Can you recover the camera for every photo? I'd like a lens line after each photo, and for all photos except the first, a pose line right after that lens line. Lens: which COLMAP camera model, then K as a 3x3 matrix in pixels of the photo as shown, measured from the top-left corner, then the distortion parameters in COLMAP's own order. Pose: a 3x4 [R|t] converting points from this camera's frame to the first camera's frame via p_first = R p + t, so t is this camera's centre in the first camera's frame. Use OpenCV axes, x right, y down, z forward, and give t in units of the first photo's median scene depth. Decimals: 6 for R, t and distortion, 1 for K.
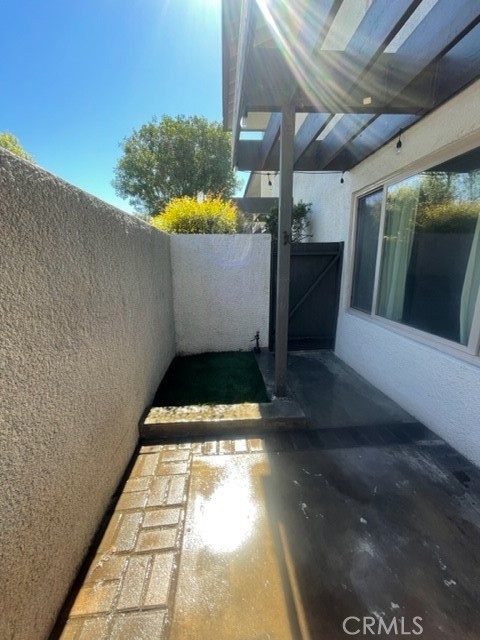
lens RADIAL K [[258.4, 0, 240.6], [0, 258.4, 320.0], [0, 0, 1]] dist [-0.004732, 0.000554]
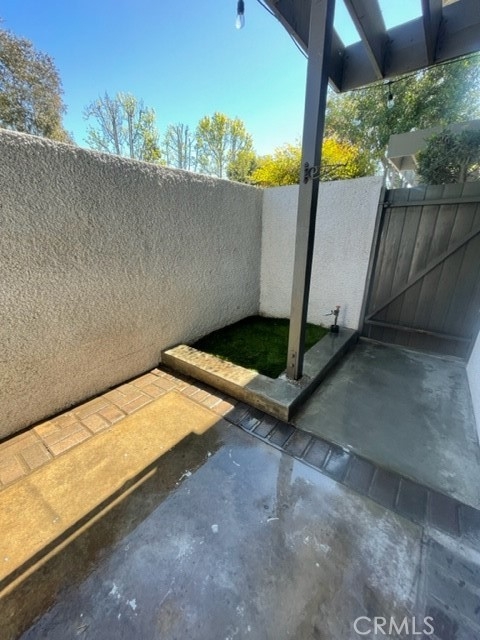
lens RADIAL K [[258.4, 0, 238.5], [0, 258.4, 320.6], [0, 0, 1]] dist [-0.004732, 0.000554]
pose [[0.749290, 0.226777, -0.622203, 0.592804], [-0.153258, 0.973415, 0.170223, -0.002118], [0.644264, -0.032189, 0.764125, 0.301155]]
